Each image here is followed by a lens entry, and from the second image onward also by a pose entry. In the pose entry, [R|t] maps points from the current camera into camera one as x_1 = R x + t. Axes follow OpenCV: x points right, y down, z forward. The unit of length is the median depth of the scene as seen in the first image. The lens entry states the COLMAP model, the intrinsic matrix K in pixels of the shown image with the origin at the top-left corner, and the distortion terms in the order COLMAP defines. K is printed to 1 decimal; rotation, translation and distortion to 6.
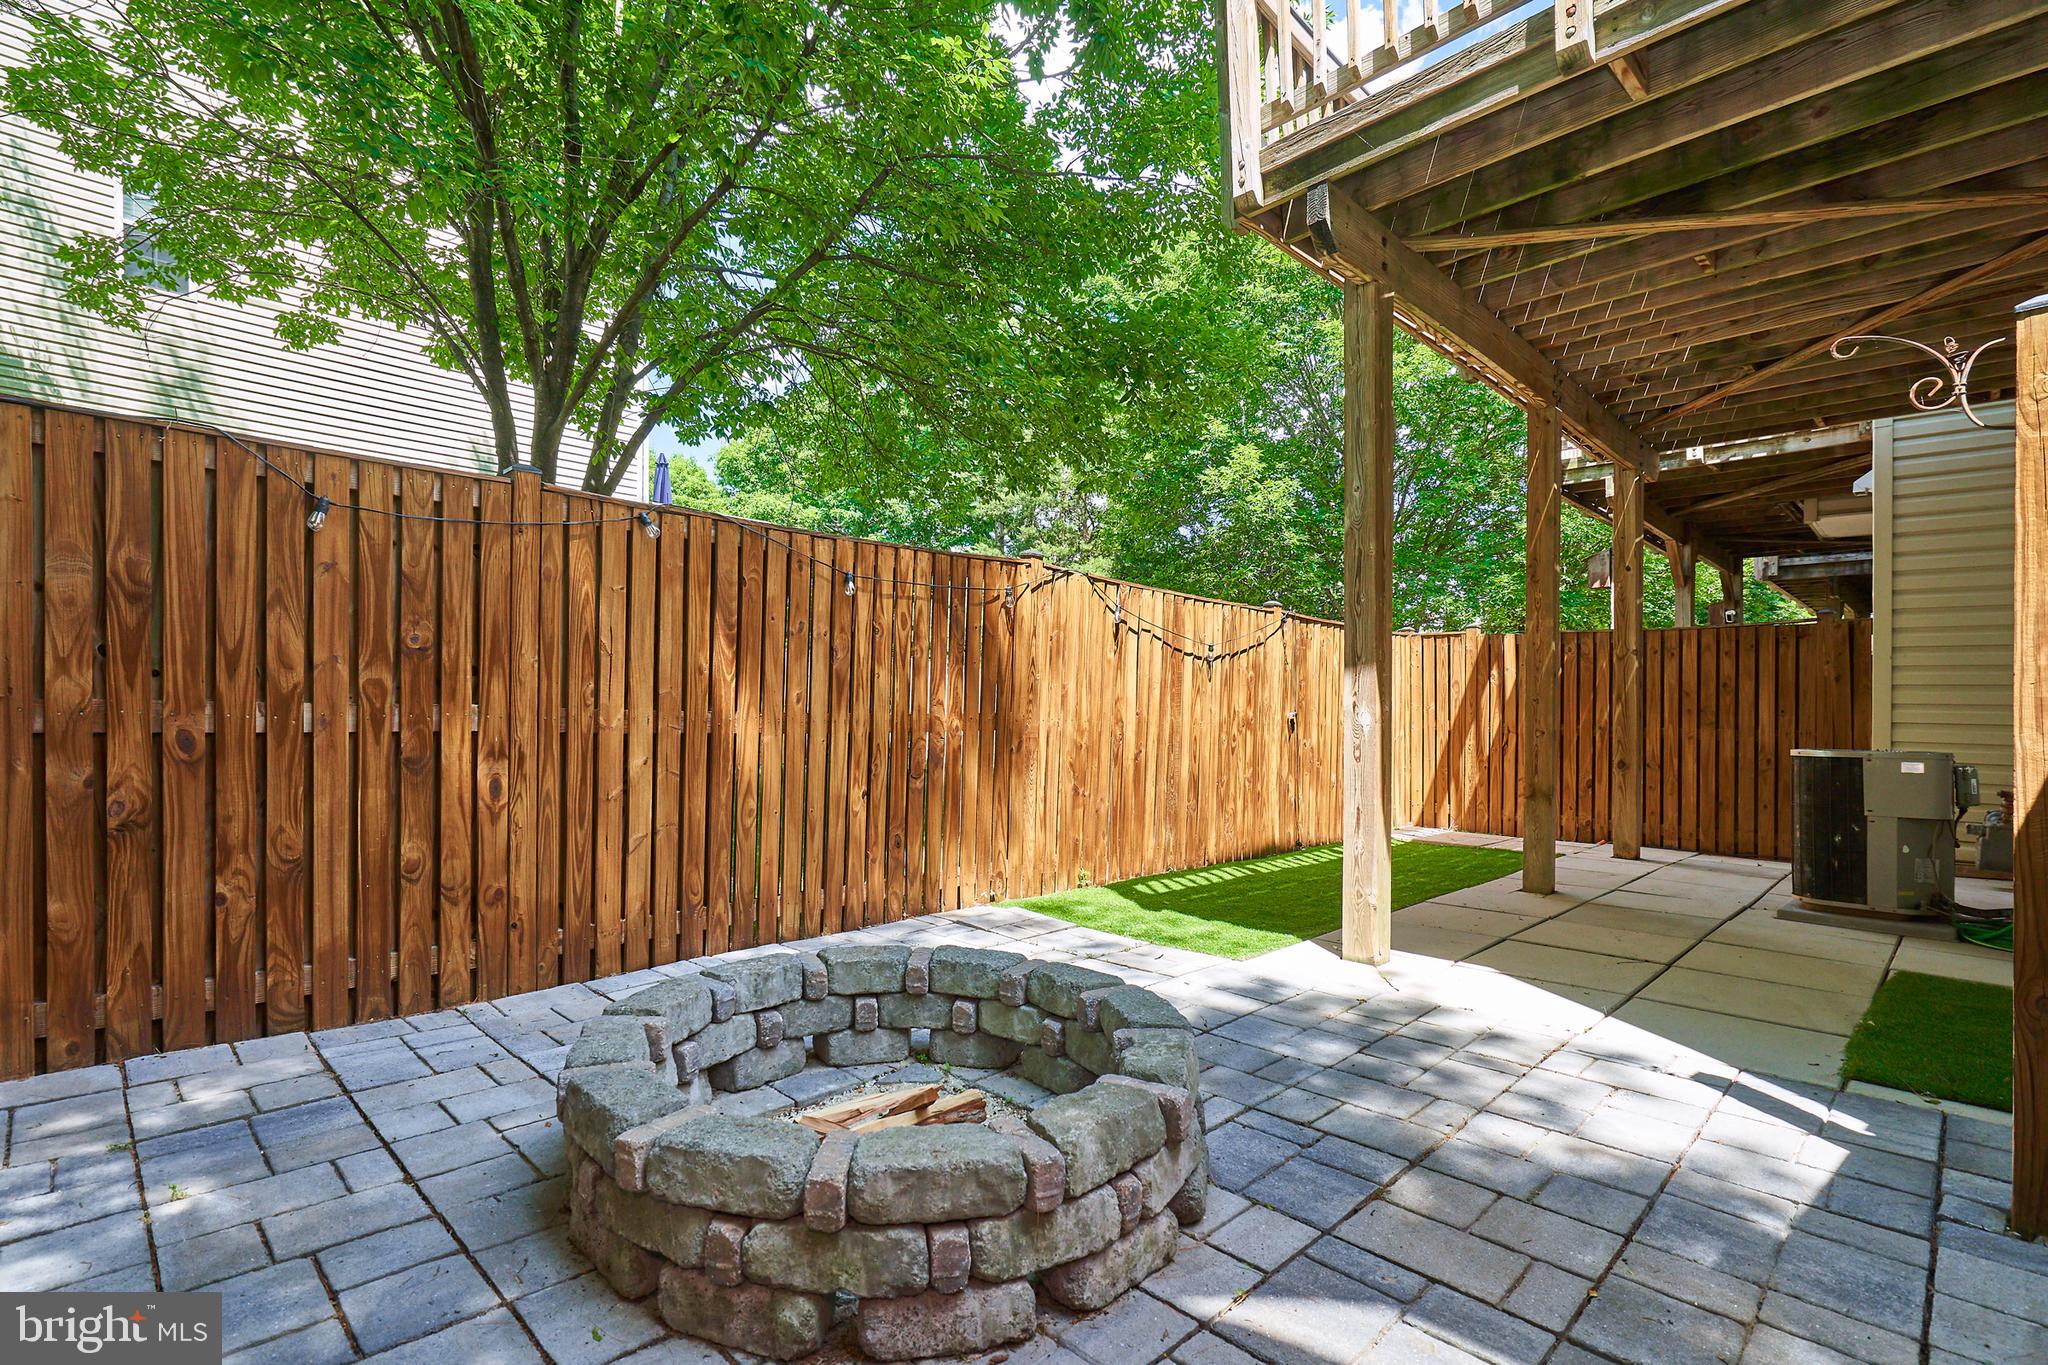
lens RADIAL K [[957.2, 0, 989.8], [0, 957.2, 710.3], [0, 0, 1]] dist [-0.002070, 0.000821]
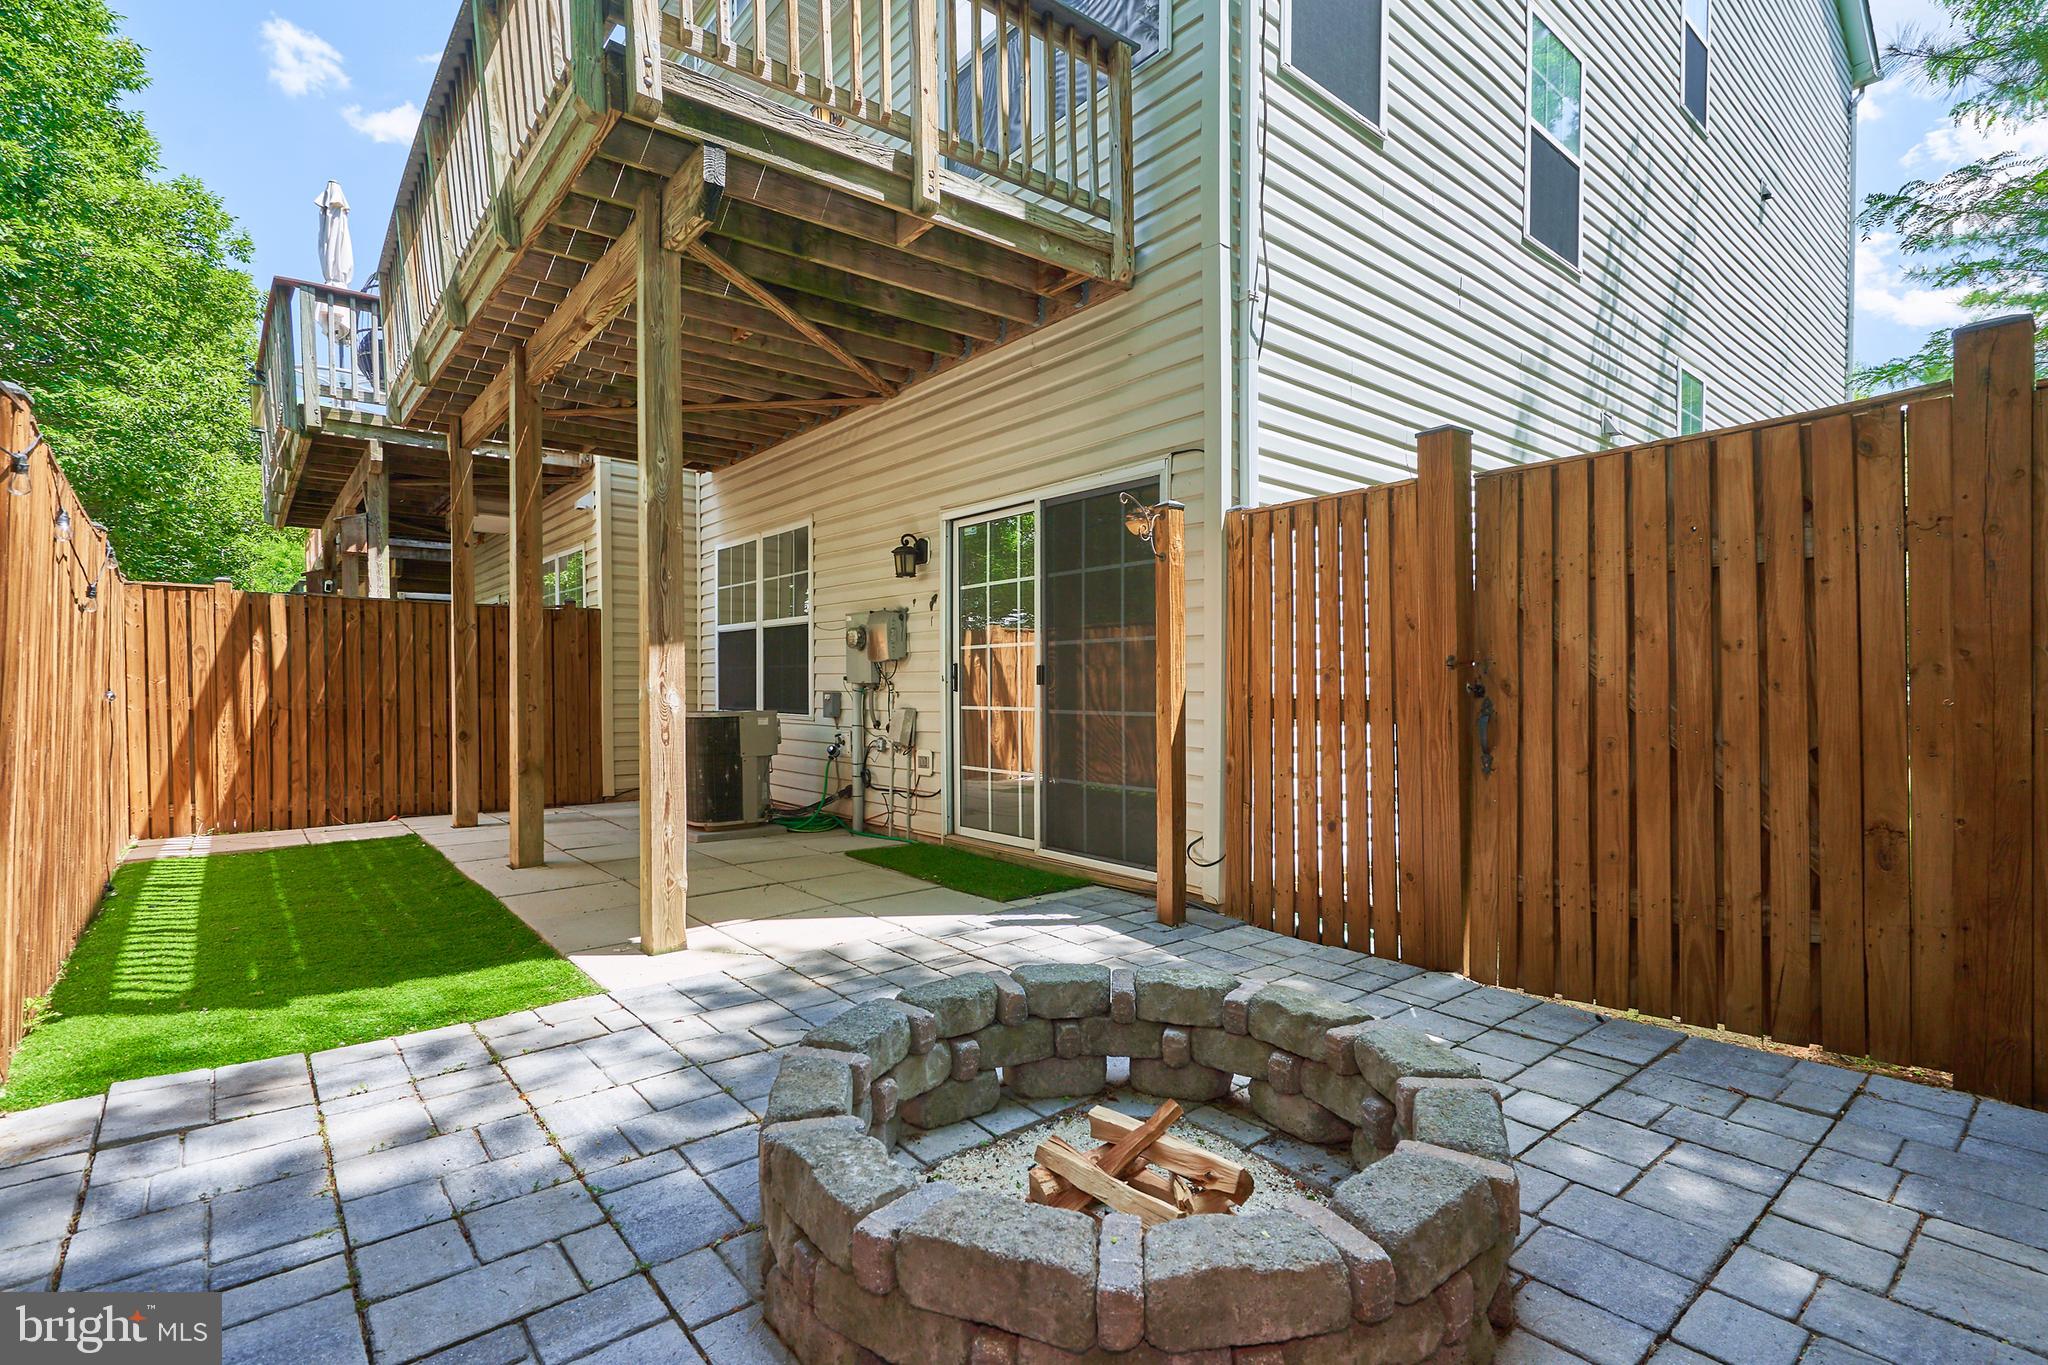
lens RADIAL K [[957.2, 0, 1020.9], [0, 957.2, 679.8], [0, 0, 1]] dist [-0.002070, 0.000821]
pose [[0.073100, -0.010207, 0.997272, -0.546752], [0.002544, 0.999946, 0.010048, -0.020297], [-0.997321, 0.001803, 0.073123, 0.571706]]
